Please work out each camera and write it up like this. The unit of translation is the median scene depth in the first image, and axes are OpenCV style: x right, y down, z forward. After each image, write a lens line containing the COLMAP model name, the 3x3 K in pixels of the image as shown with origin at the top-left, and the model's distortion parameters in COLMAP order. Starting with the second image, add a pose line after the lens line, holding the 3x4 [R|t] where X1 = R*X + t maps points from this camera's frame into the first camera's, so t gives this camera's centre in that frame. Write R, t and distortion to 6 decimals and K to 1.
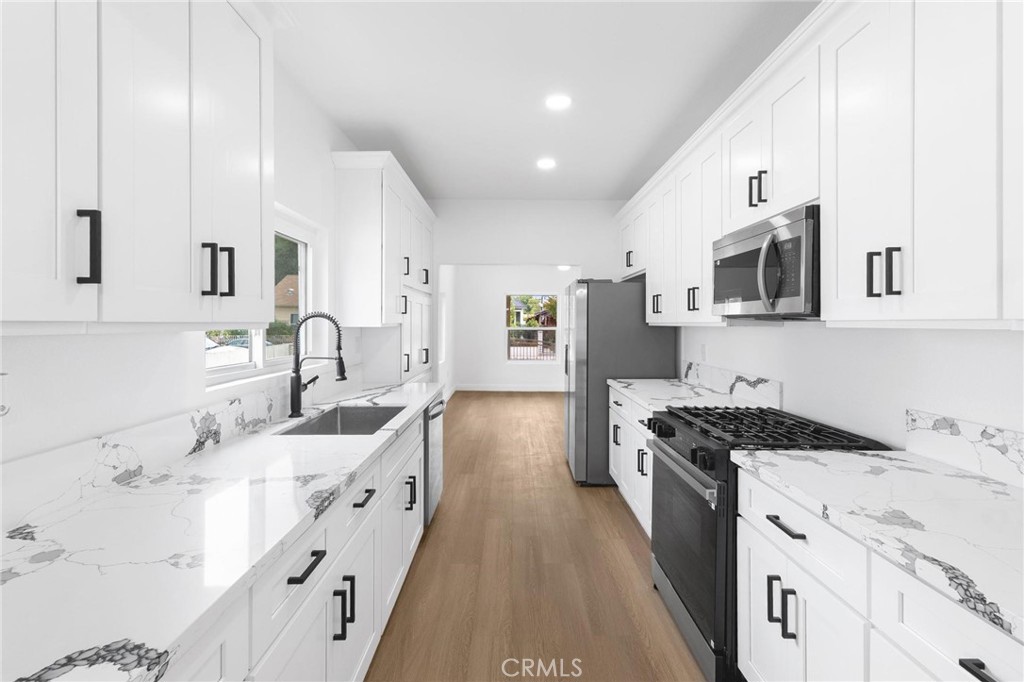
lens RADIAL K [[457.2, 0, 509.7], [0, 457.2, 319.9], [0, 0, 1]] dist [0.004623, 0.002421]
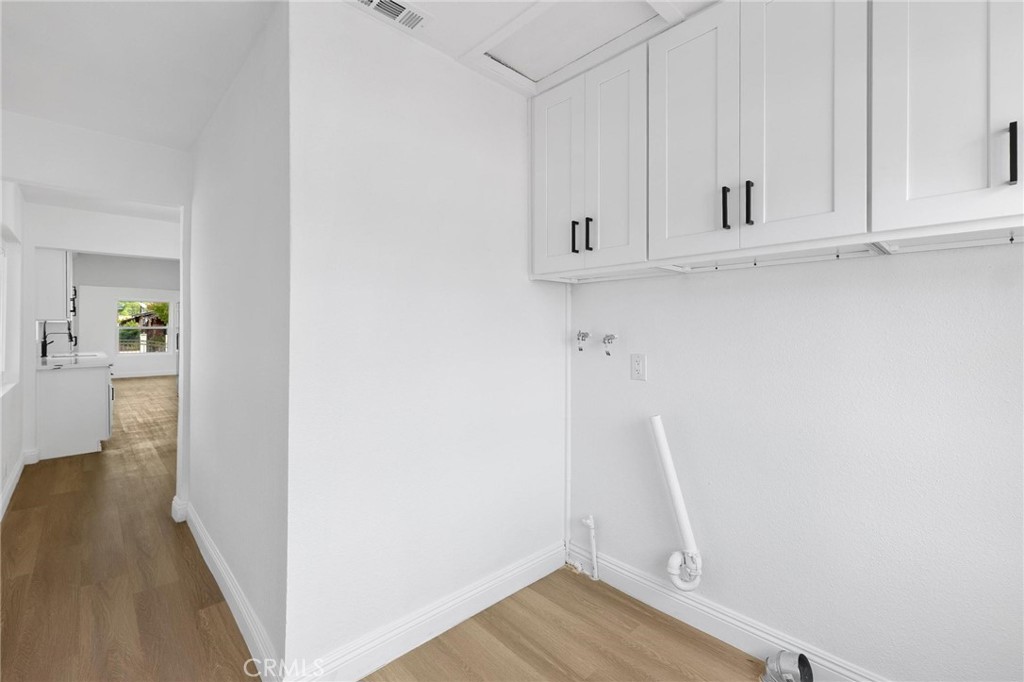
lens RADIAL K [[457.2, 0, 505.3], [0, 457.2, 330.6], [0, 0, 1]] dist [0.004623, 0.002421]
pose [[0.735923, -0.011498, 0.676968, -0.289990], [-0.000051, 0.999855, 0.017038, 0.022061], [-0.677065, -0.012573, 0.735815, -2.380298]]
